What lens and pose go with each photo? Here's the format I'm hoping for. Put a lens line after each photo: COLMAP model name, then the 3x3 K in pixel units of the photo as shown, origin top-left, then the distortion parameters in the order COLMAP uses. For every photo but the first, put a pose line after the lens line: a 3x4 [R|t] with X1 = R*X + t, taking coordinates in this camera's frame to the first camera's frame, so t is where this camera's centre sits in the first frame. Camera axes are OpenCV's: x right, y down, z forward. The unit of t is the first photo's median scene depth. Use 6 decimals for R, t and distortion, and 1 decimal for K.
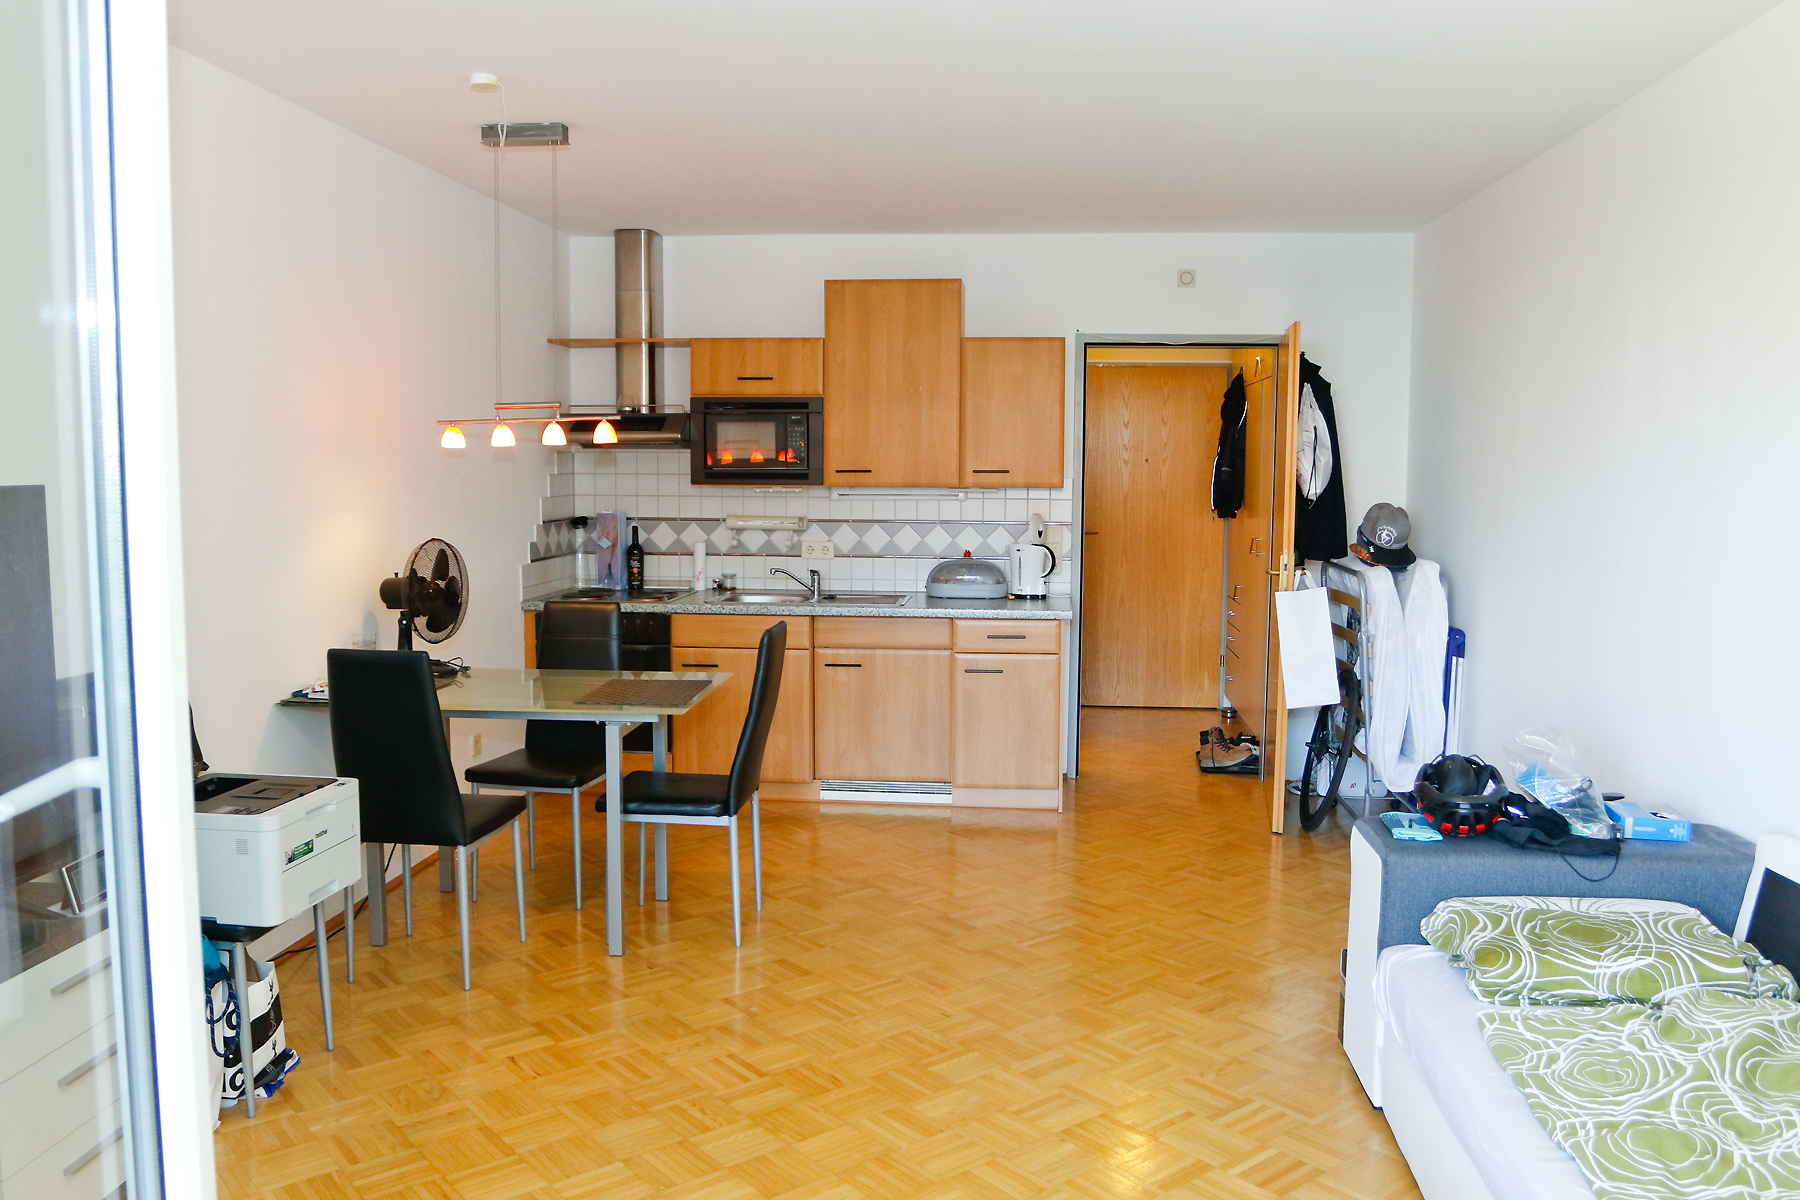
lens RADIAL K [[1405.4, 0, 900.0], [0, 1405.4, 600.0], [0, 0, 1]] dist [-0.083505, 0.048887]
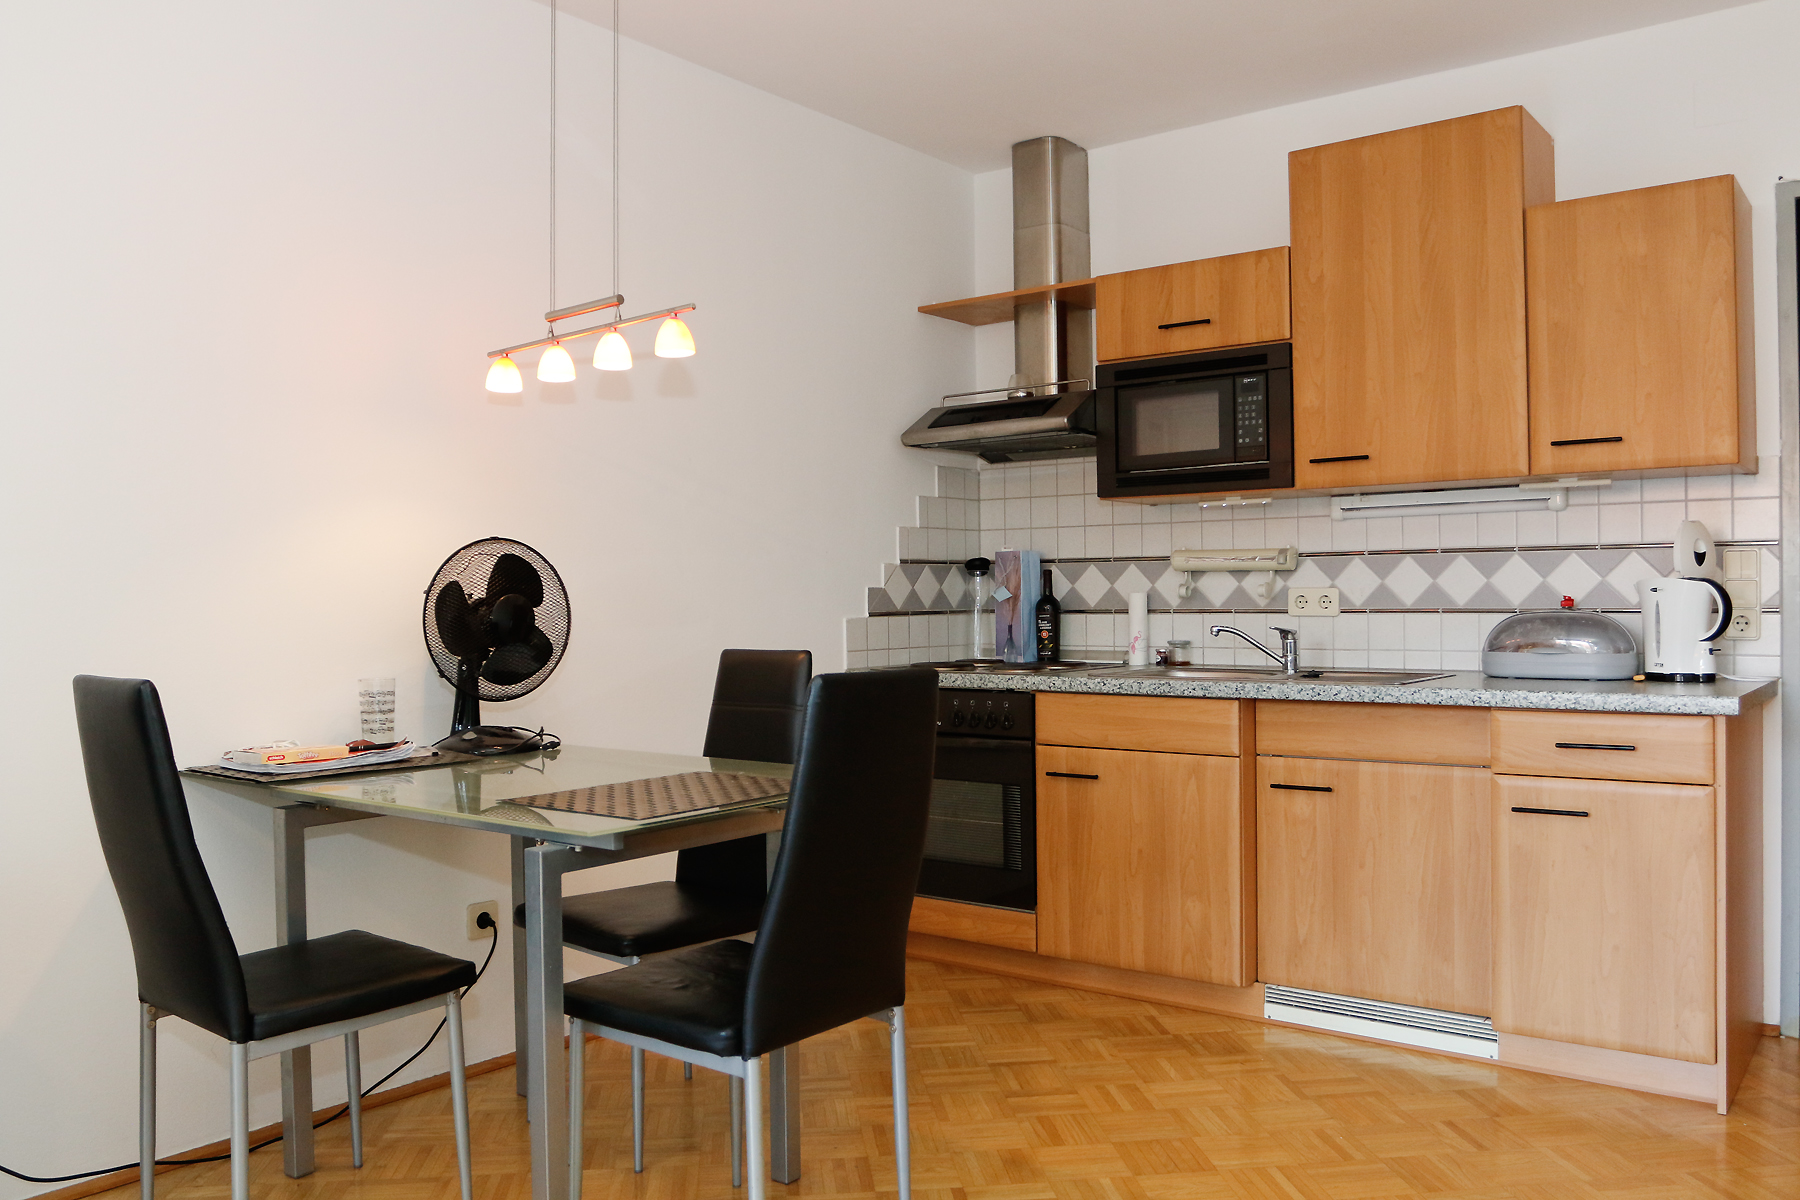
lens RADIAL K [[1405.4, 0, 900.0], [0, 1405.4, 600.0], [0, 0, 1]] dist [-0.083505, 0.048887]
pose [[0.841539, -0.013708, -0.540022, 0.124859], [-0.038062, 0.995689, -0.084589, 0.023385], [0.538854, 0.091739, 0.837389, 0.407551]]
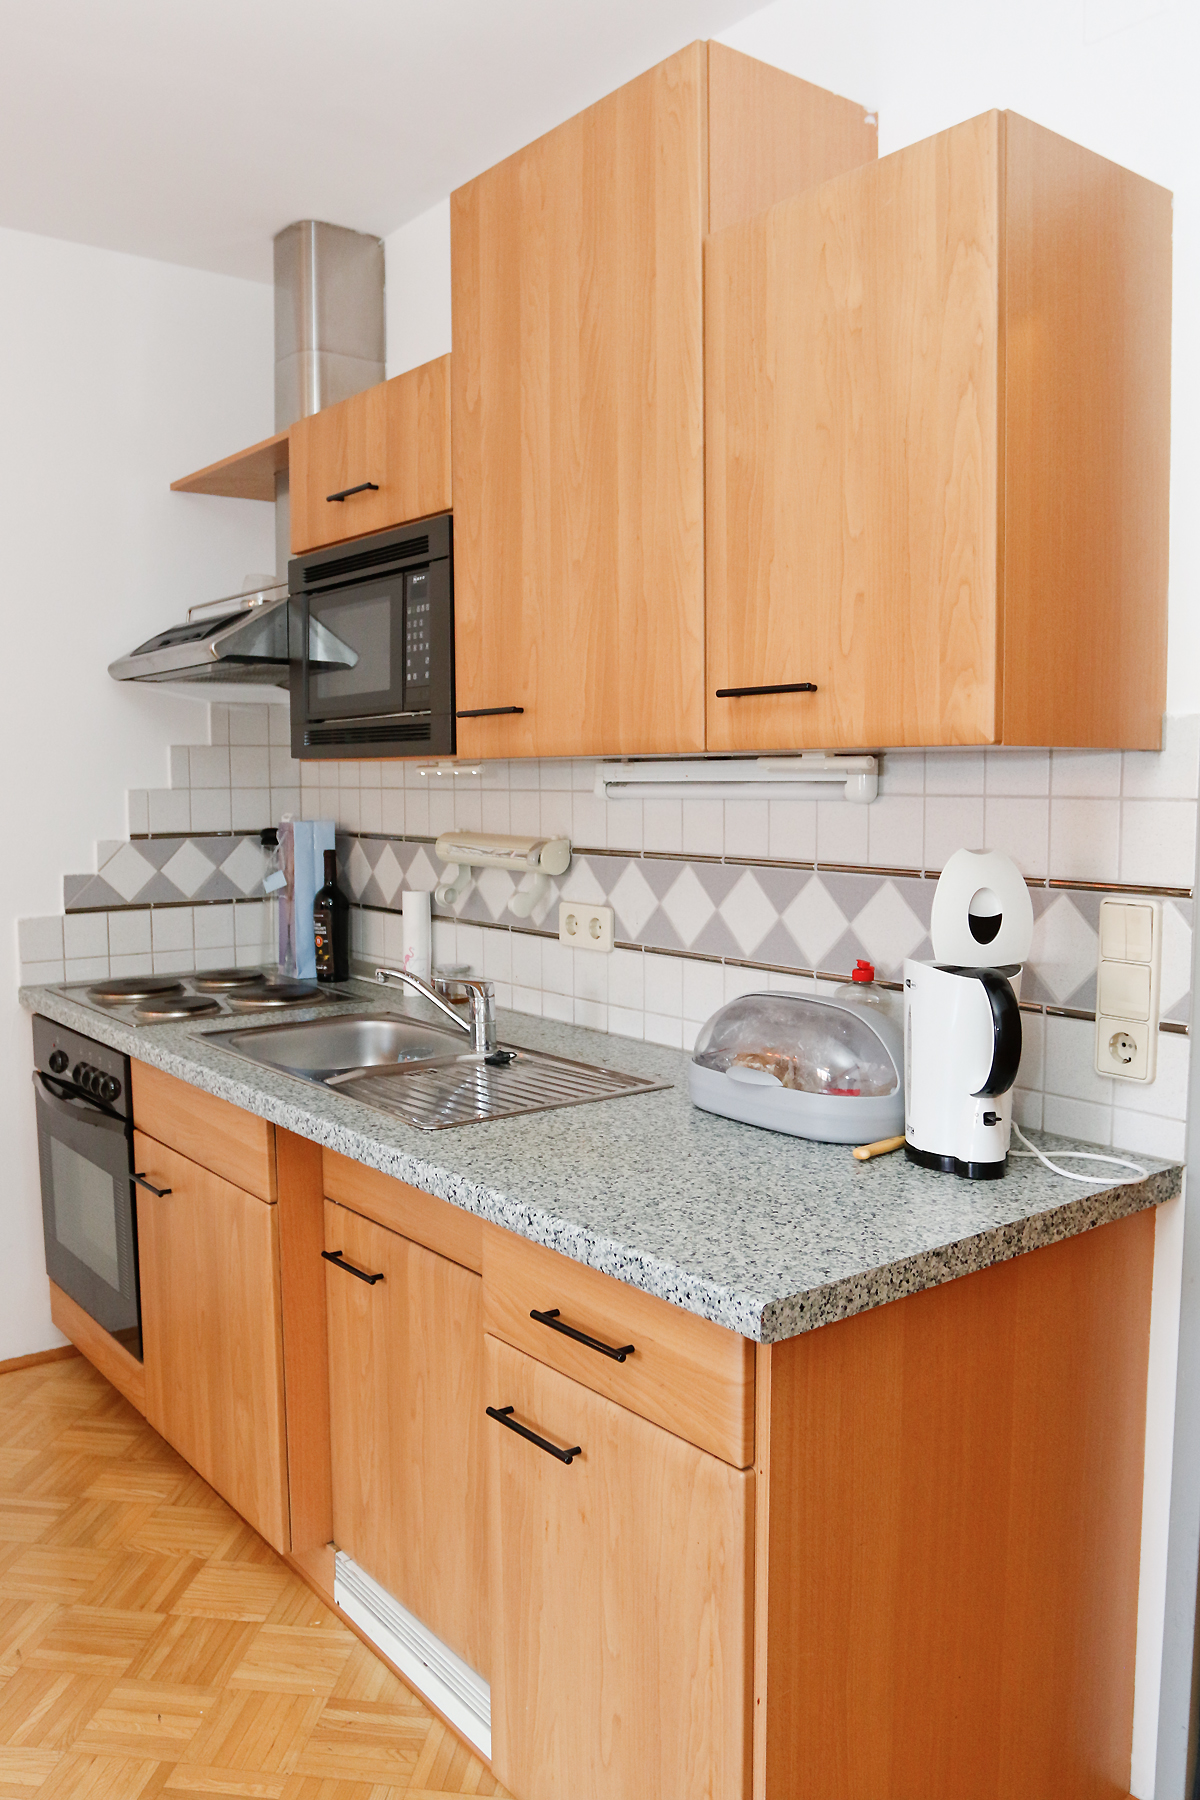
lens RADIAL K [[1405.4, 0, 601.4], [0, 1405.4, 886.7], [0, 0, 1]] dist [-0.083505, 0.048887]
pose [[0.684858, 0.049888, -0.726967, 0.237985], [-0.064660, 0.997879, 0.007564, -0.051939], [0.725802, 0.041825, 0.686631, 0.768598]]
